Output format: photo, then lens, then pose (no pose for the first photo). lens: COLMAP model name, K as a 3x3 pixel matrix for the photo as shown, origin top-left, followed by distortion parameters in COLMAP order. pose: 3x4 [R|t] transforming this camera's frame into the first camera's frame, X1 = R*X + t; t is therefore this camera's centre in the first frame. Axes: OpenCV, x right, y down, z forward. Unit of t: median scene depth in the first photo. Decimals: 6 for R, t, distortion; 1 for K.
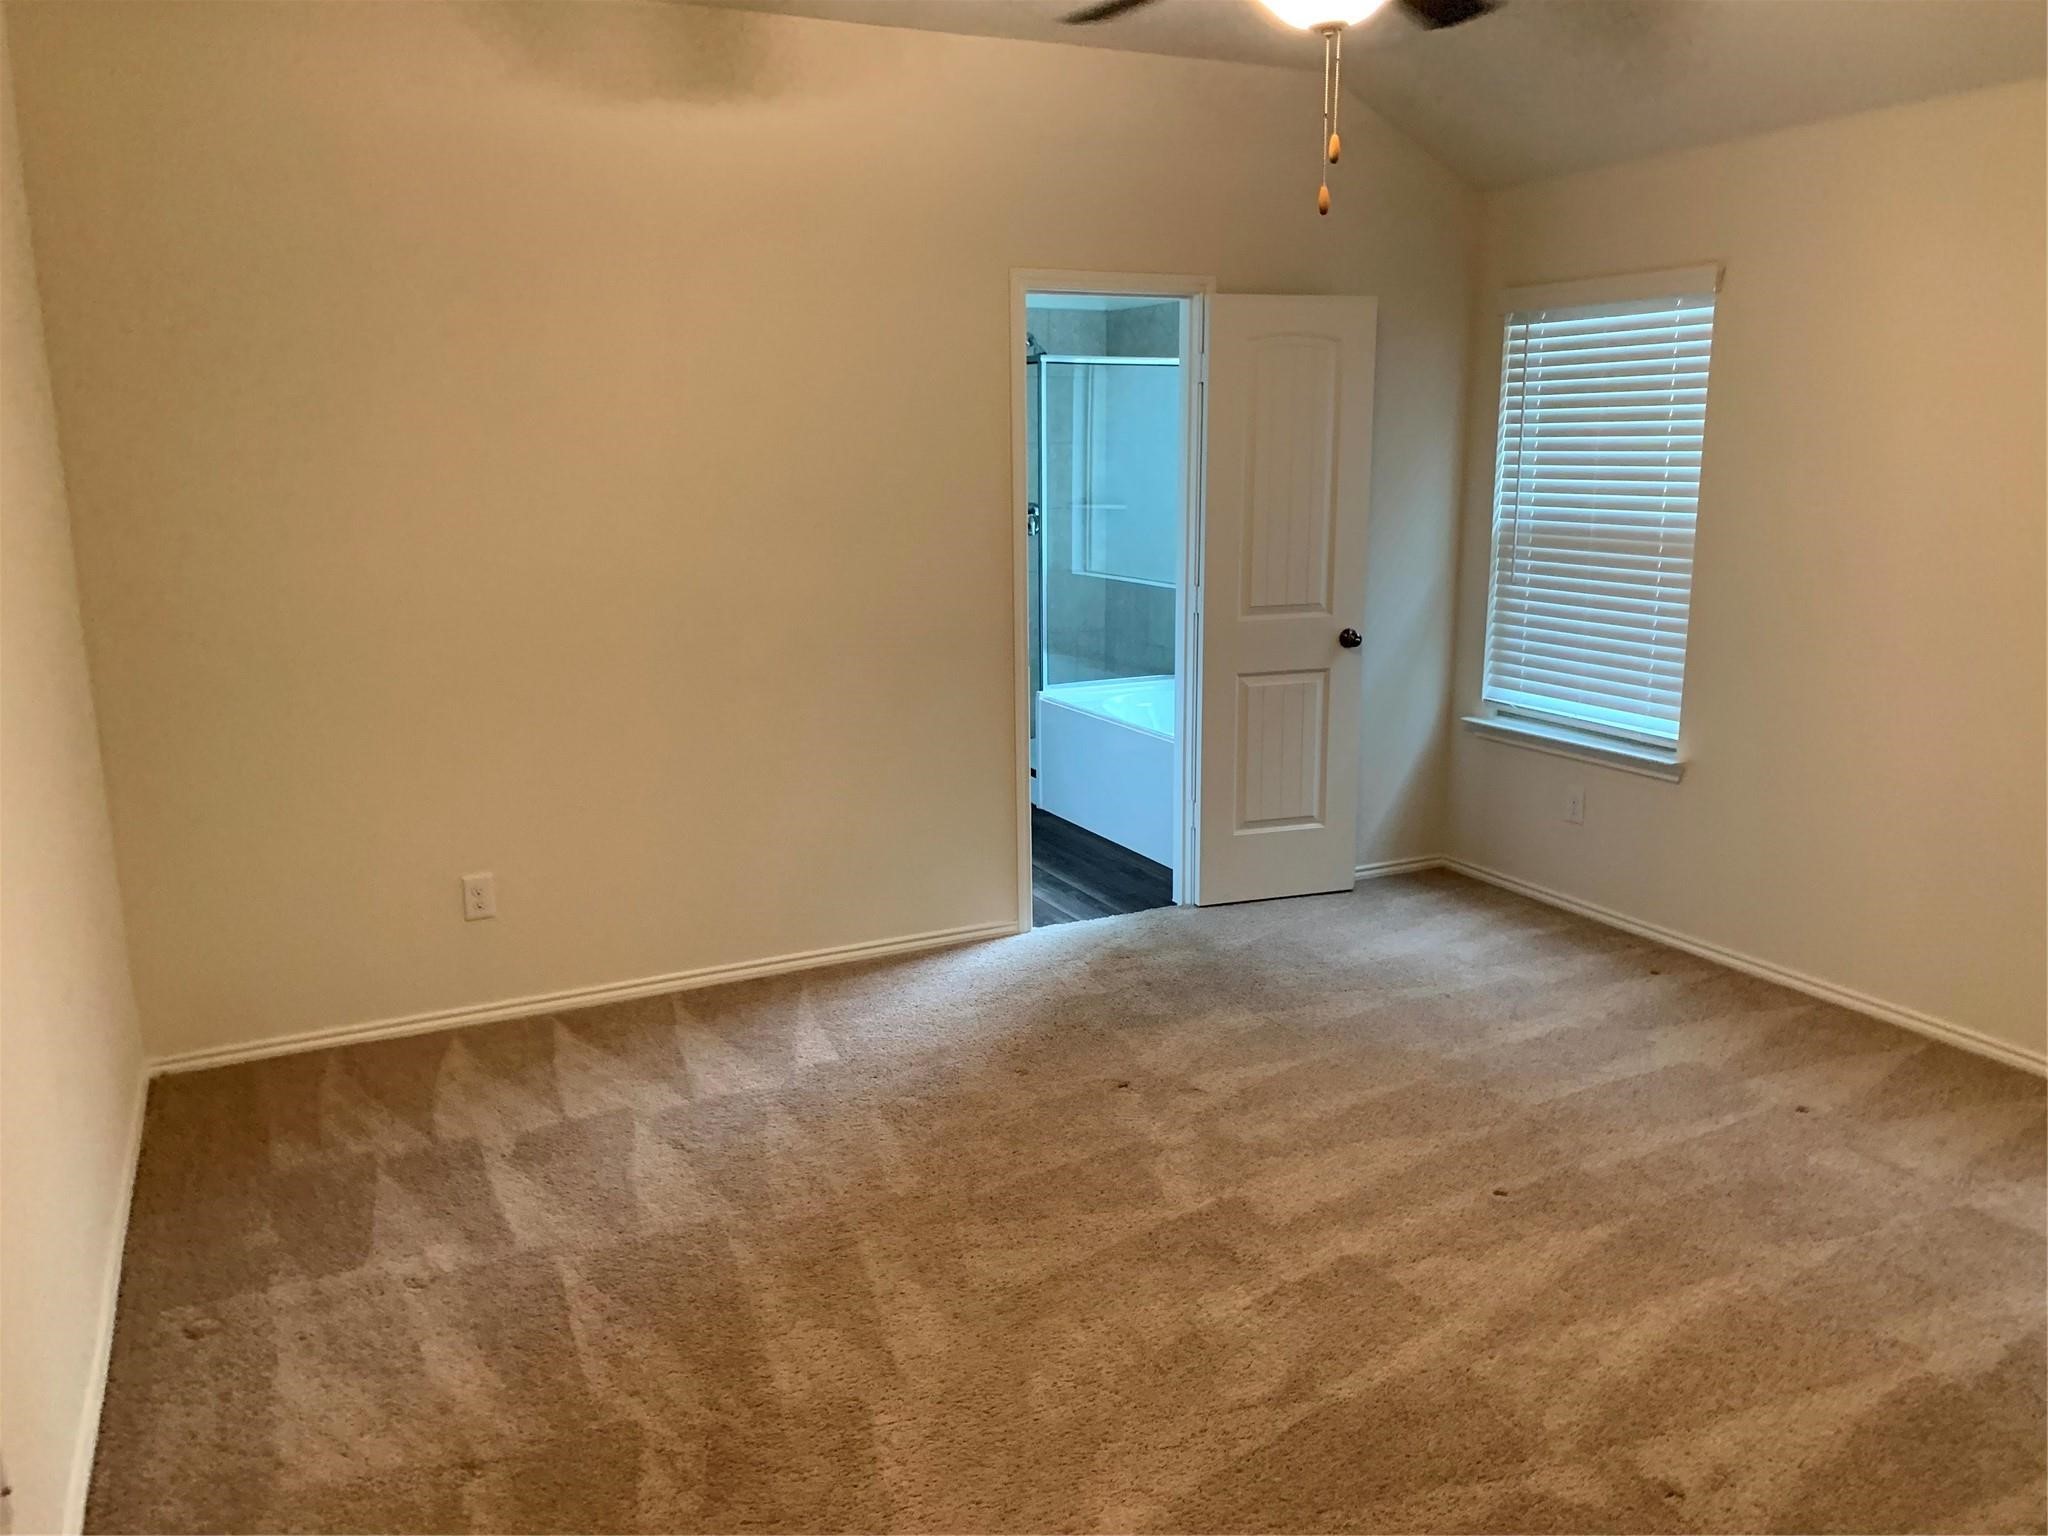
lens RADIAL K [[1567.3, 0, 1024.6], [0, 1567.3, 735.4], [0, 0, 1]] dist [0.023145, -0.000574]
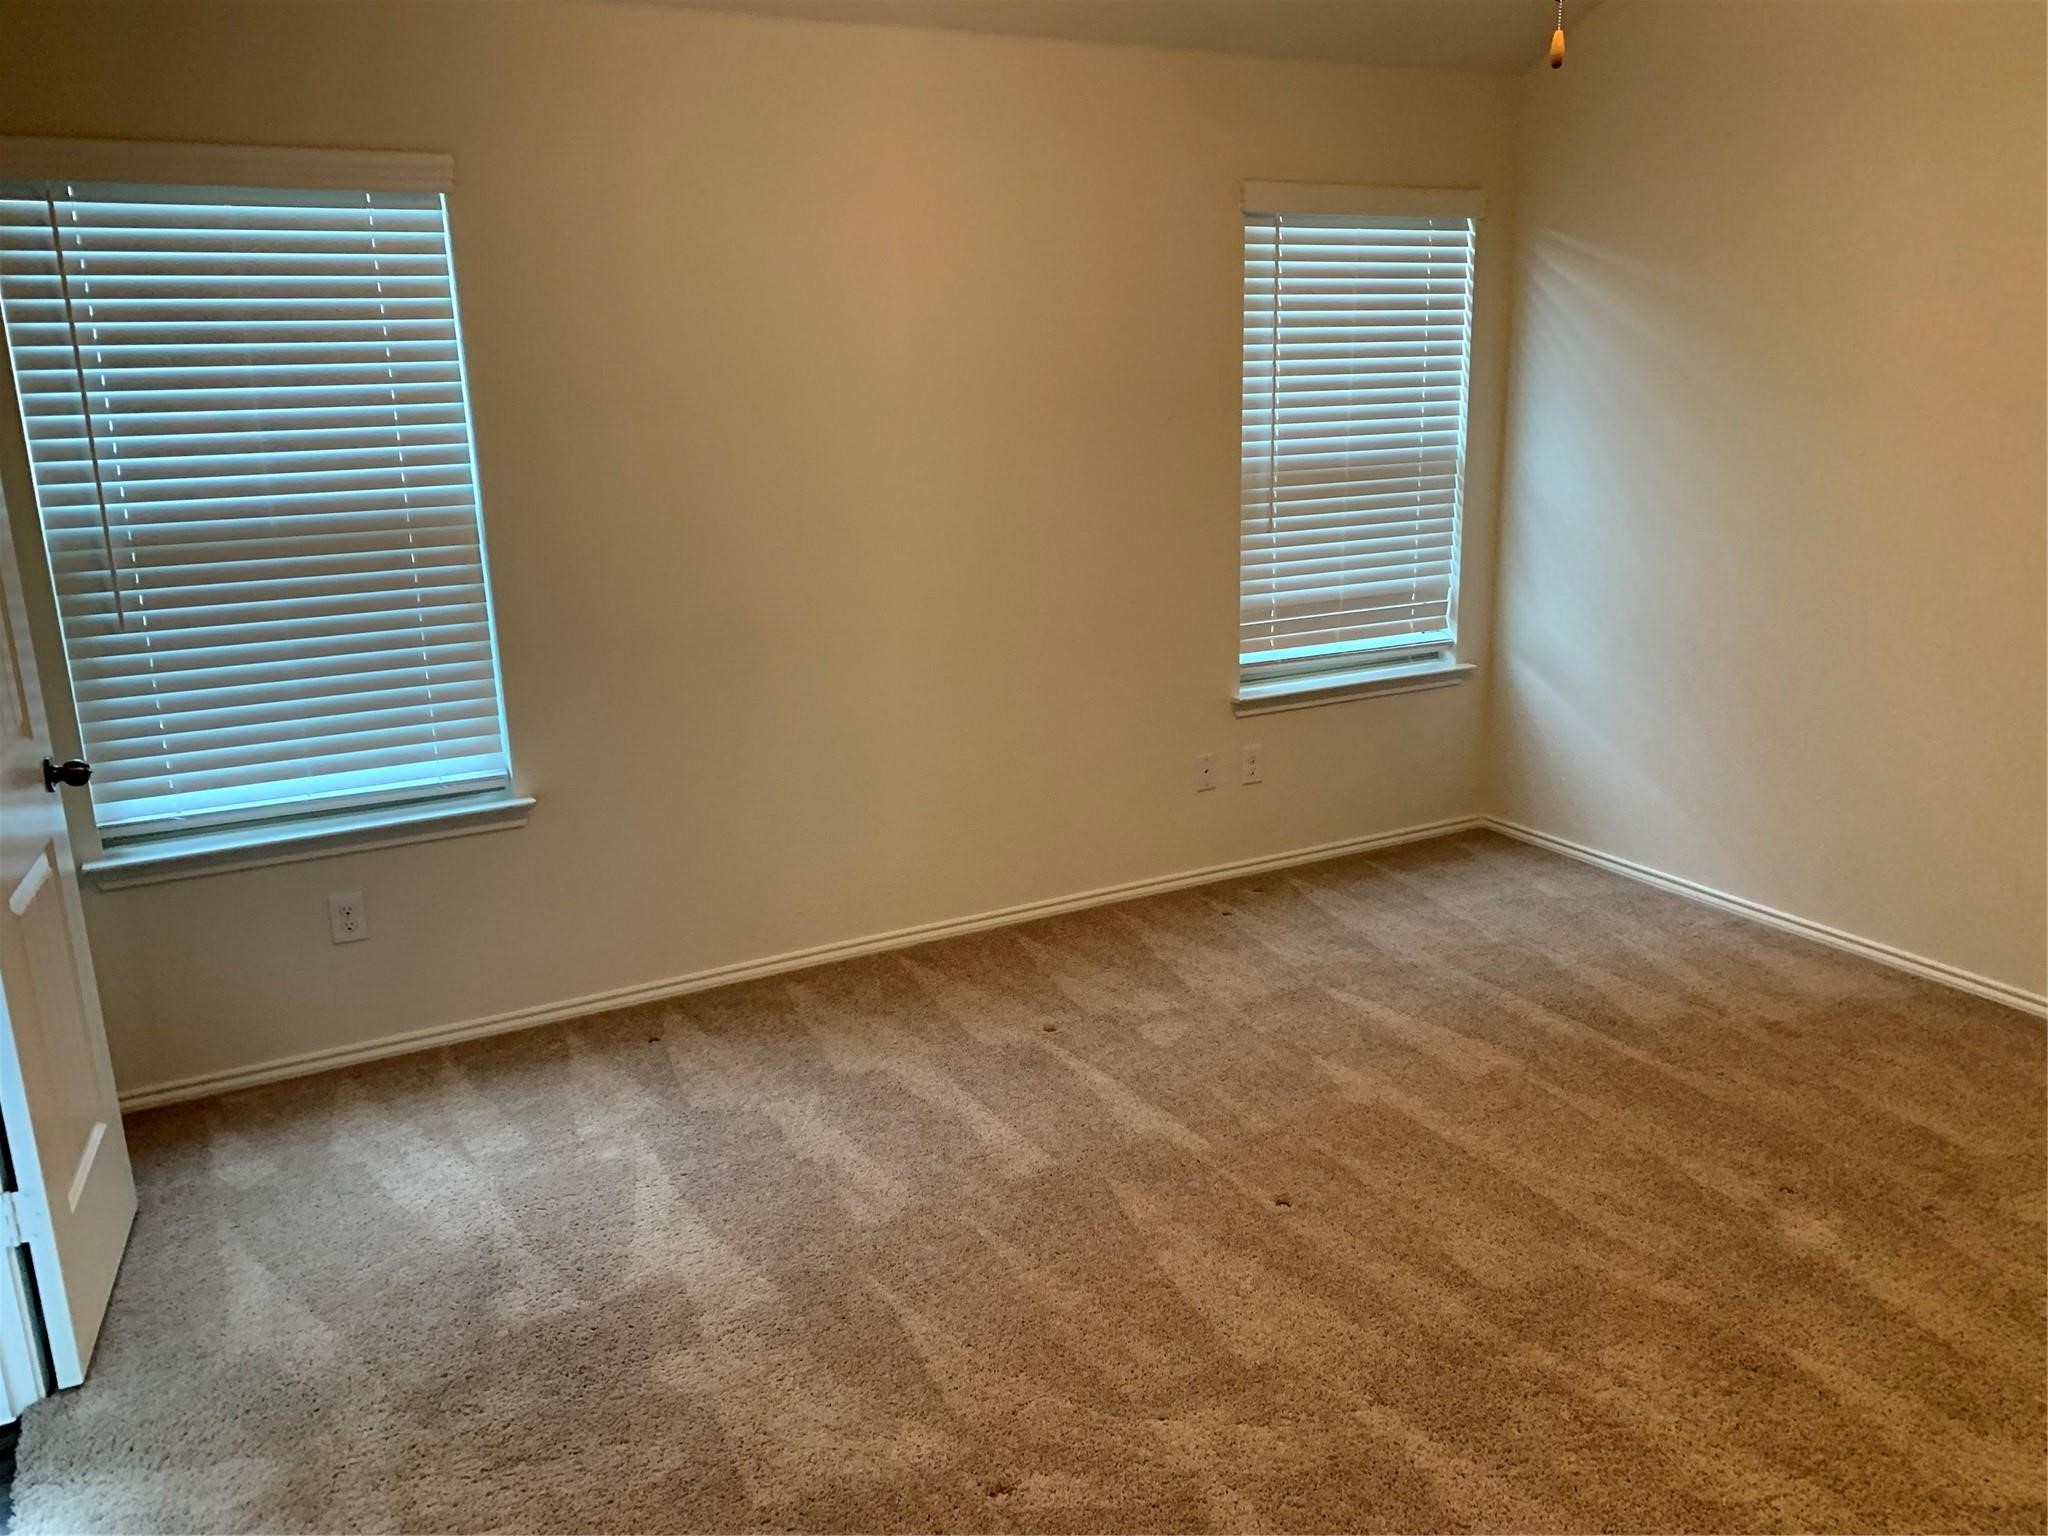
lens RADIAL K [[1567.3, 0, 1024.6], [0, 1567.3, 735.4], [0, 0, 1]] dist [0.023145, -0.000574]
pose [[-0.035428, -0.222345, 0.974324, -0.367755], [0.211722, 0.951136, 0.224752, -0.142536], [-0.976688, 0.214249, 0.013379, 0.766620]]
